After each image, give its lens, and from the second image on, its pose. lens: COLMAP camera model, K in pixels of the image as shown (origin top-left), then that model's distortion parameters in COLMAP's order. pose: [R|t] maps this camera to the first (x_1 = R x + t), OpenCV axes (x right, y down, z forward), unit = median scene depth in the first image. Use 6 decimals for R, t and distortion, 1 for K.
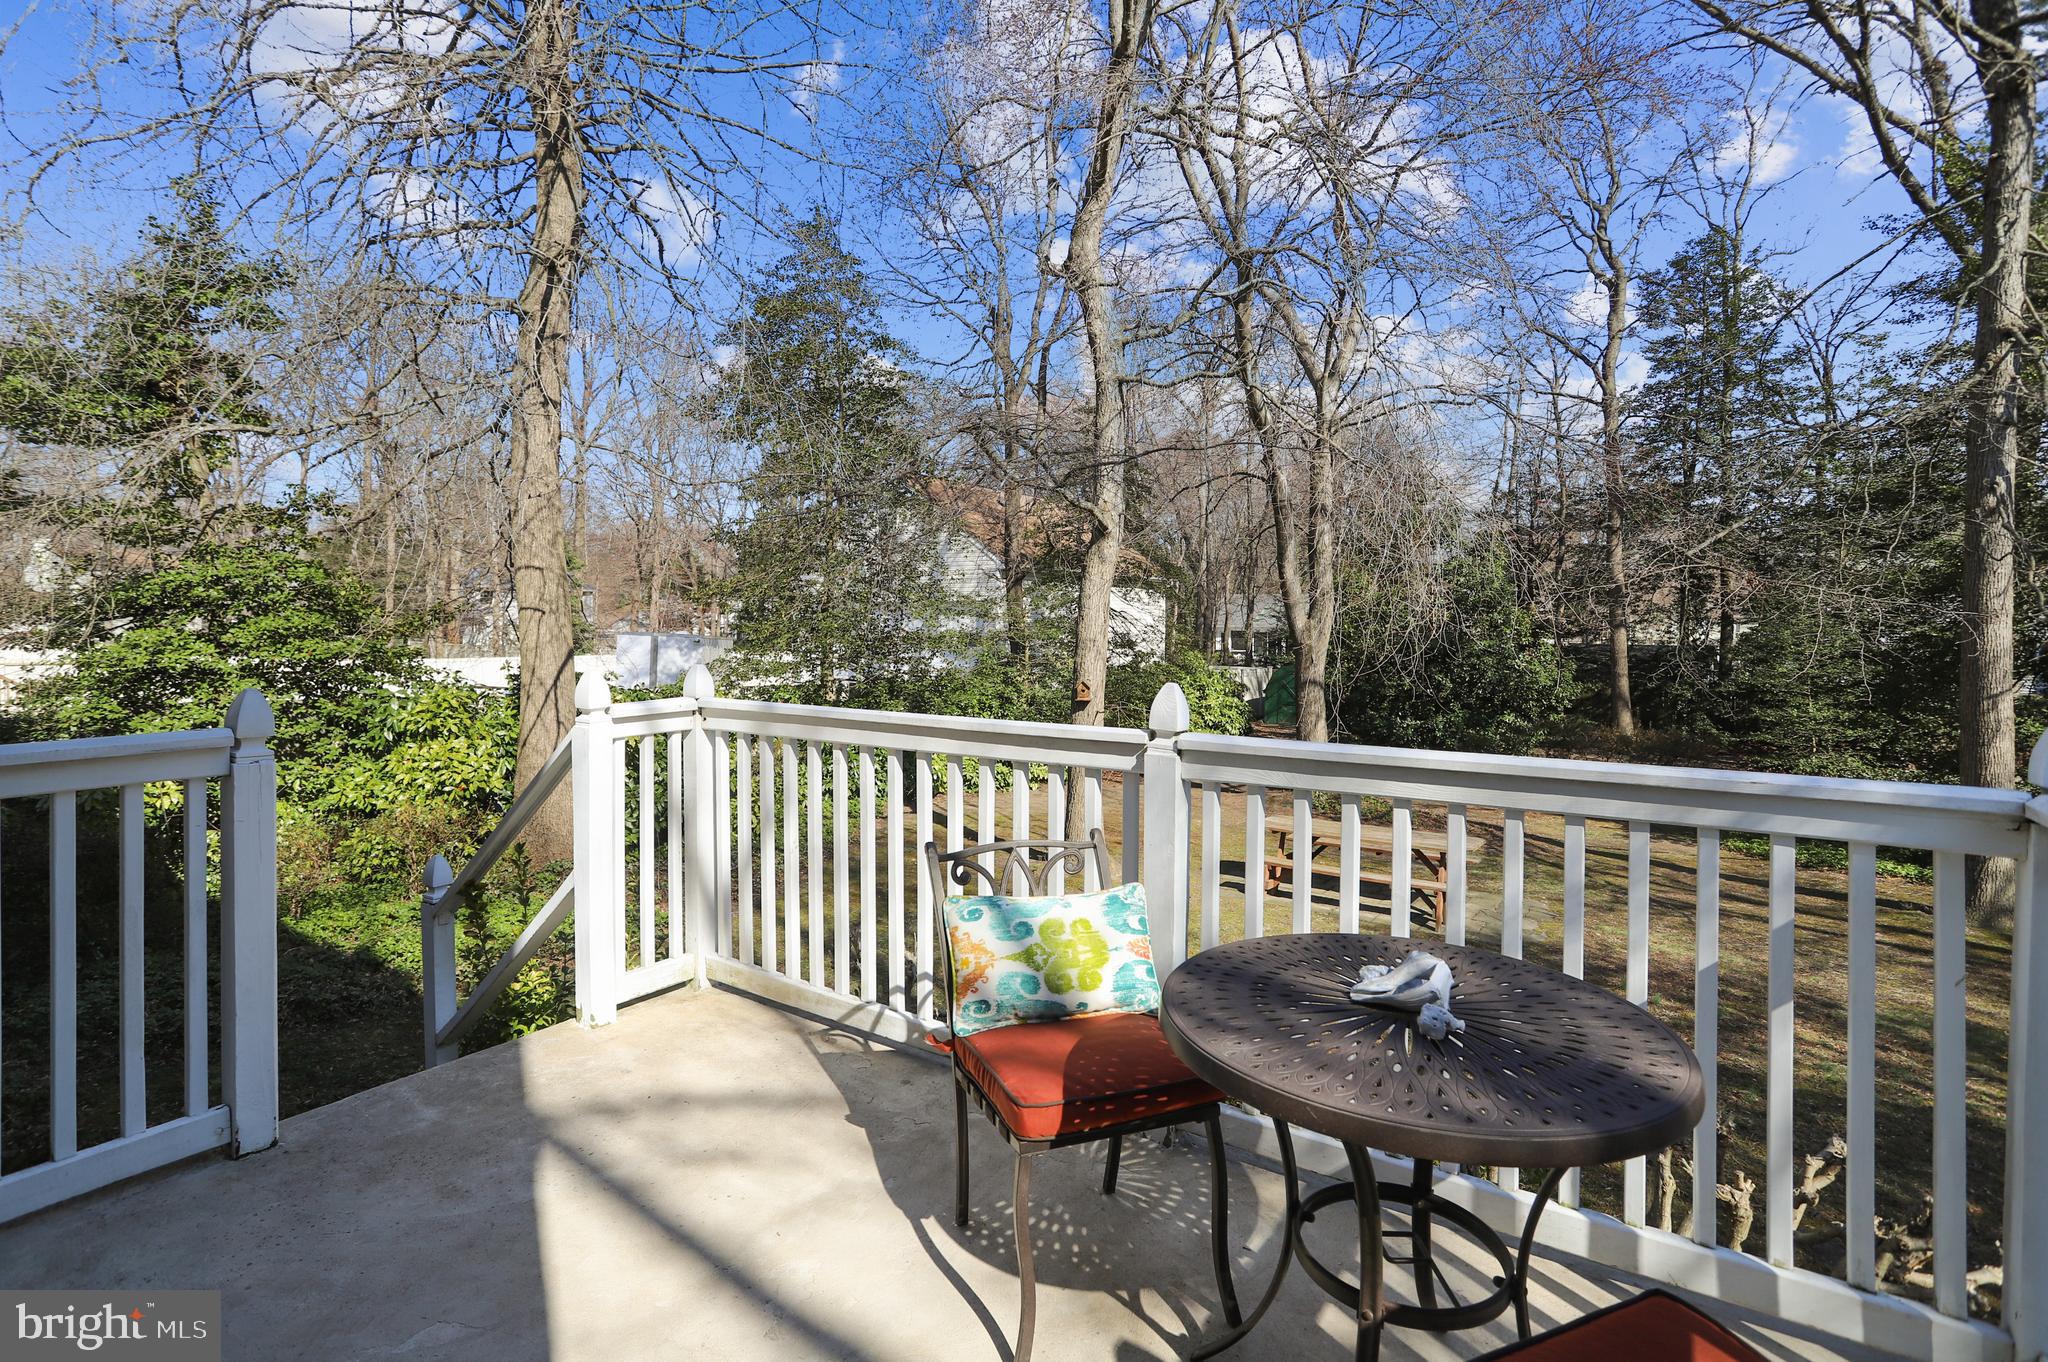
lens RADIAL K [[990.9, 0, 1025.2], [0, 990.9, 621.6], [0, 0, 1]] dist [0.014929, -0.000058]
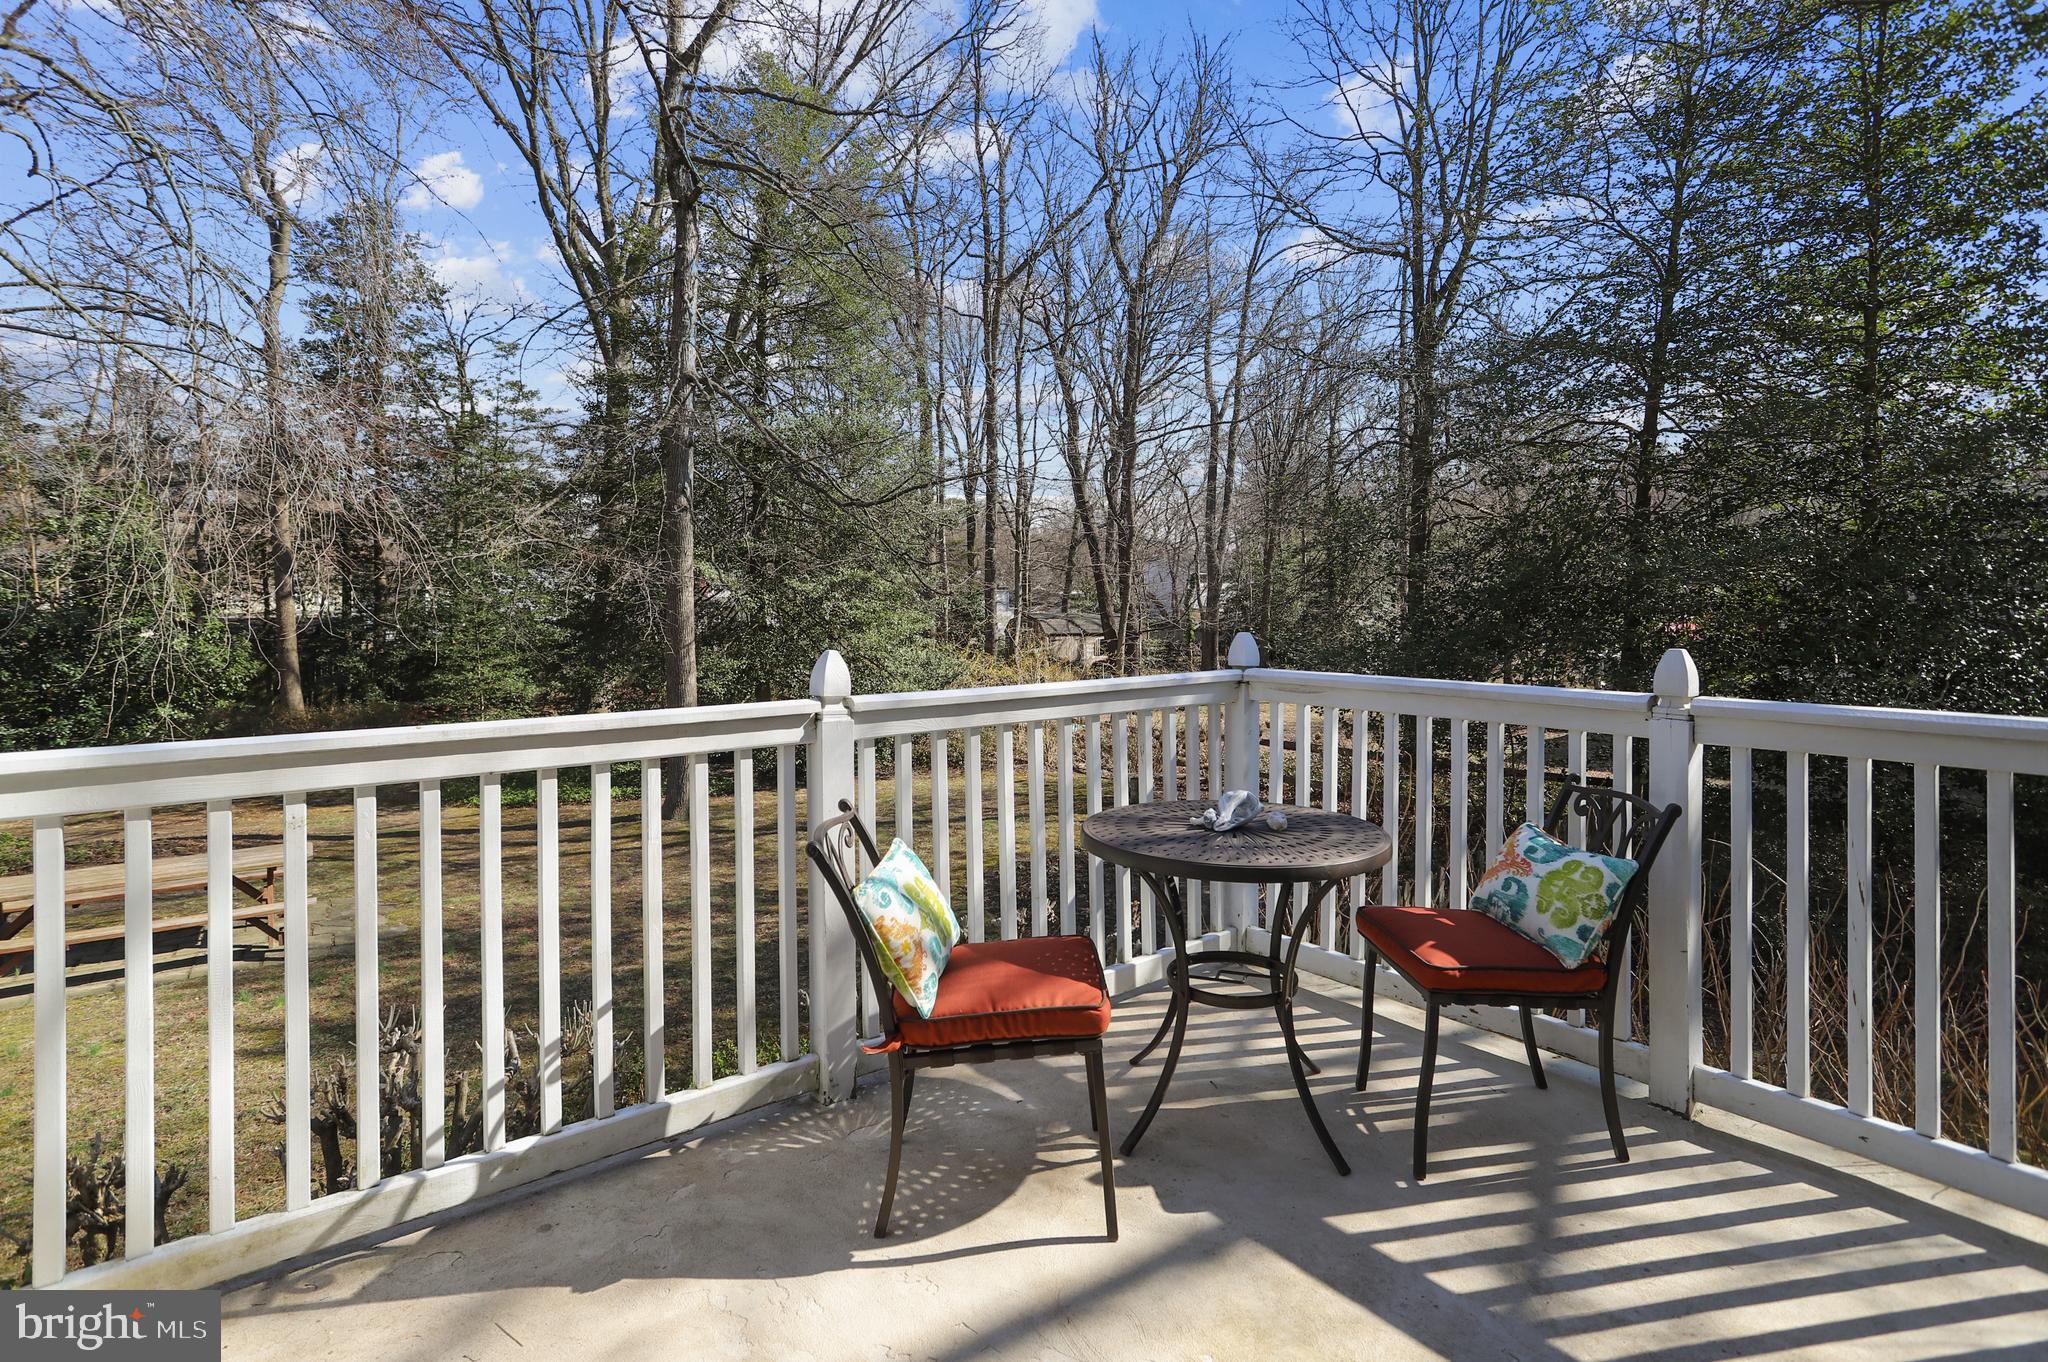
lens RADIAL K [[1037.9, 0, 1021.6], [0, 1037.9, 592.3], [0, 0, 1]] dist [-0.002542, -0.000266]
pose [[0.318553, -0.002614, 0.947901, -0.099238], [0.002975, 0.999994, 0.001758, 0.000350], [-0.947900, 0.002260, 0.318559, 0.059777]]
